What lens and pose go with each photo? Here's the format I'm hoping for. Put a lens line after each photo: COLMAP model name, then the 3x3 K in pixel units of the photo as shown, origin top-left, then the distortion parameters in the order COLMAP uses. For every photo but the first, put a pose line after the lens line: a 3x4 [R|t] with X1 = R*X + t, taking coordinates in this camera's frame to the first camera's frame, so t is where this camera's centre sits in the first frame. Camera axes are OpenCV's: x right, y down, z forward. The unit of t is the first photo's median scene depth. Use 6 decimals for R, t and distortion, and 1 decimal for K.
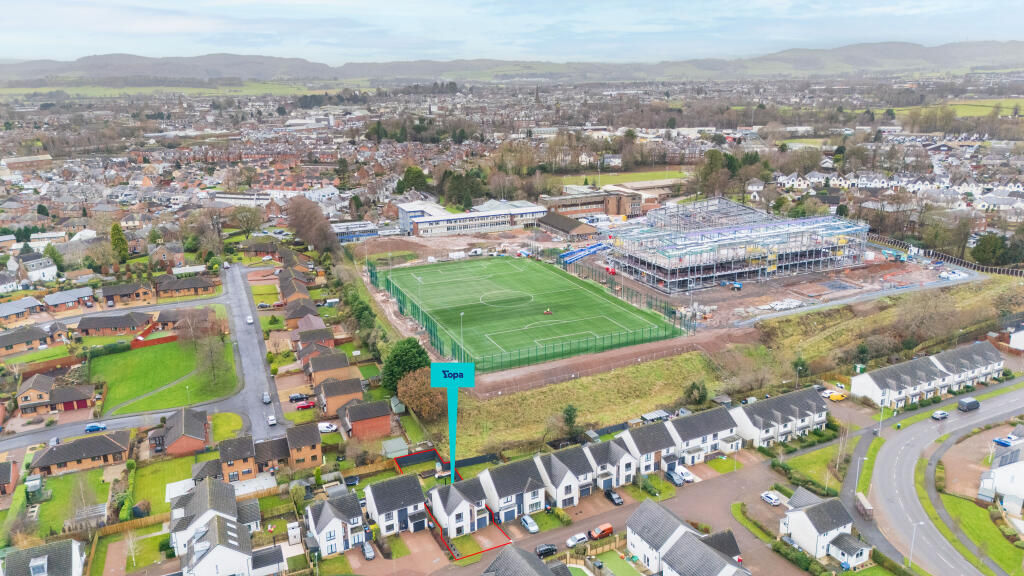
lens RADIAL K [[749.3, 0, 512.0], [0, 749.3, 288.0], [0, 0, 1]] dist [0.129287, -0.157998]
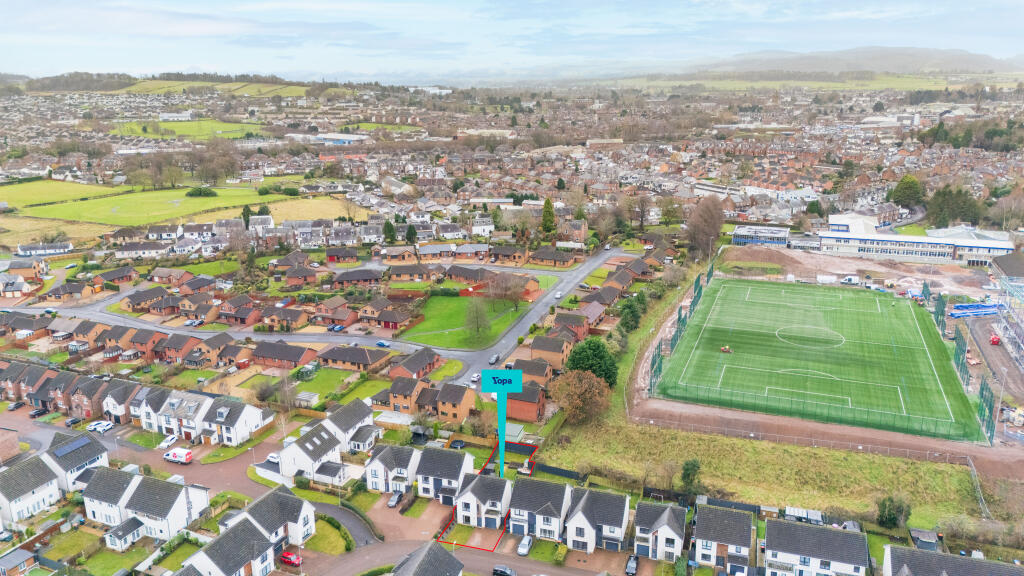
lens RADIAL K [[749.3, 0, 512.0], [0, 749.3, 288.0], [0, 0, 1]] dist [0.129287, -0.157998]
pose [[0.709555, 0.204314, -0.674379, 0.388080], [-0.199276, 0.976156, 0.086071, -0.055336], [0.675885, 0.073315, 0.733352, 0.173356]]
